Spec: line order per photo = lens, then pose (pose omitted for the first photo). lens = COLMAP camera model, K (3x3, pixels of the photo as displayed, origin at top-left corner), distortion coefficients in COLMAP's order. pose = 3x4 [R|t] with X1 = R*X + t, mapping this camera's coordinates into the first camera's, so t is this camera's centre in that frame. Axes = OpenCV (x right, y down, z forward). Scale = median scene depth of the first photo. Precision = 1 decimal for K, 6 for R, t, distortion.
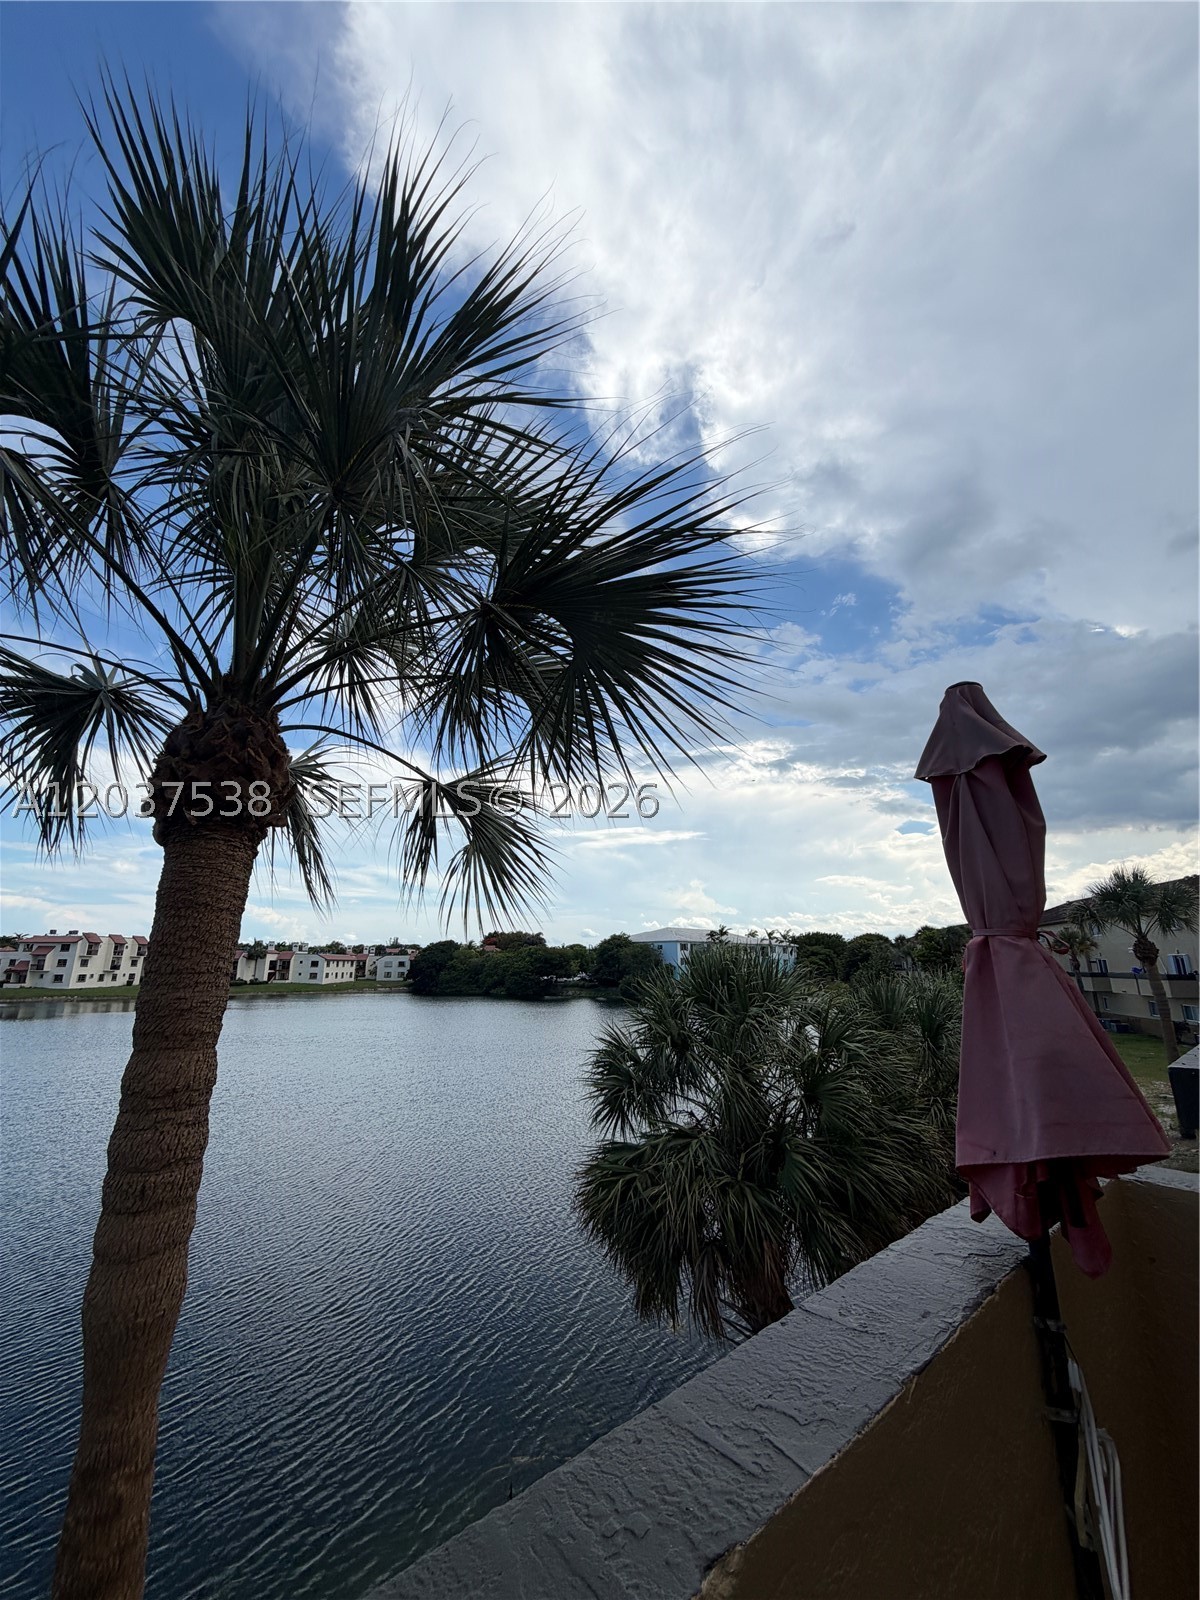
lens RADIAL K [[657.5, 0, 600.1], [0, 657.5, 788.4], [0, 0, 1]] dist [-0.001711, 0.000088]
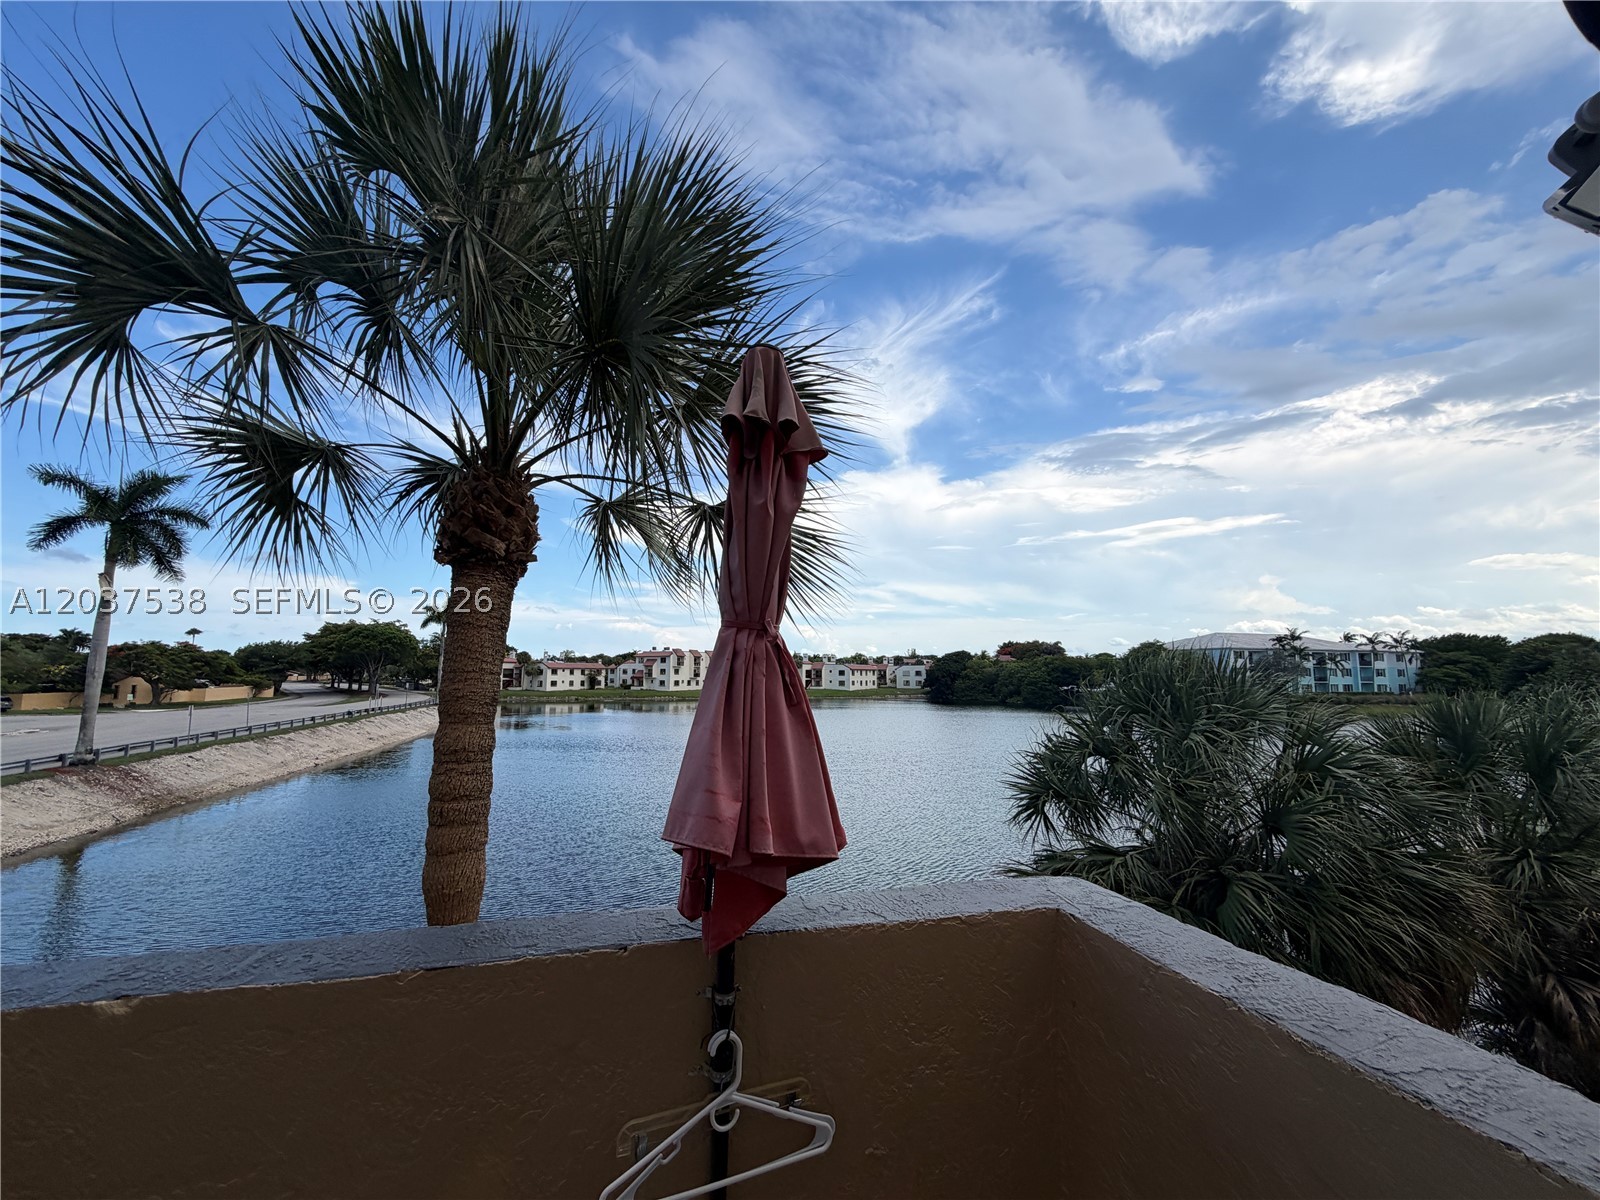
lens RADIAL K [[655.1, 0, 776.7], [0, 655.1, 600.6], [0, 0, 1]] dist [0.004153, 0.000285]
pose [[0.870087, -0.050425, -0.490312, 0.165877], [0.123028, 0.985486, 0.116968, 0.014873], [0.477297, -0.162095, 0.863662, 0.037741]]
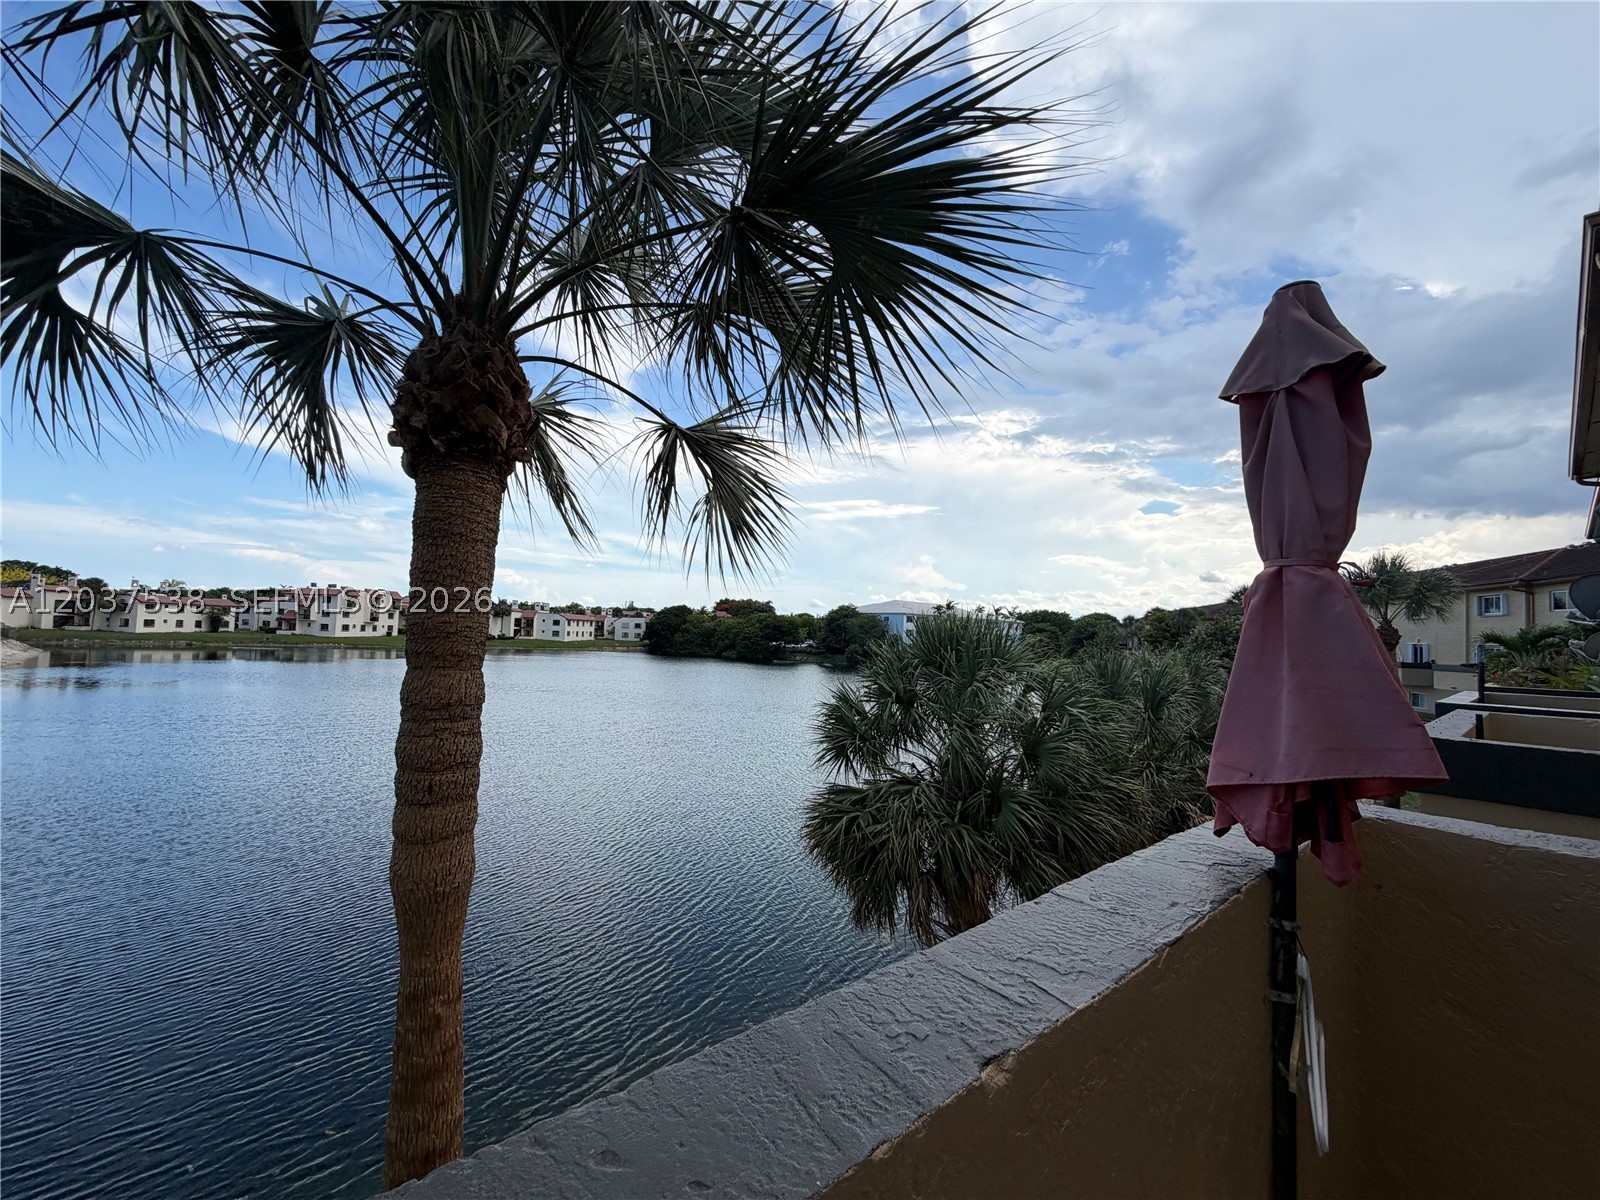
lens RADIAL K [[657.5, 0, 793.1], [0, 657.5, 609.3], [0, 0, 1]] dist [-0.001711, 0.000088]
pose [[0.998023, 0.035025, -0.052193, -0.008857], [-0.022508, 0.974438, 0.223528, 0.014010], [0.058688, -0.221911, 0.973299, 0.005192]]
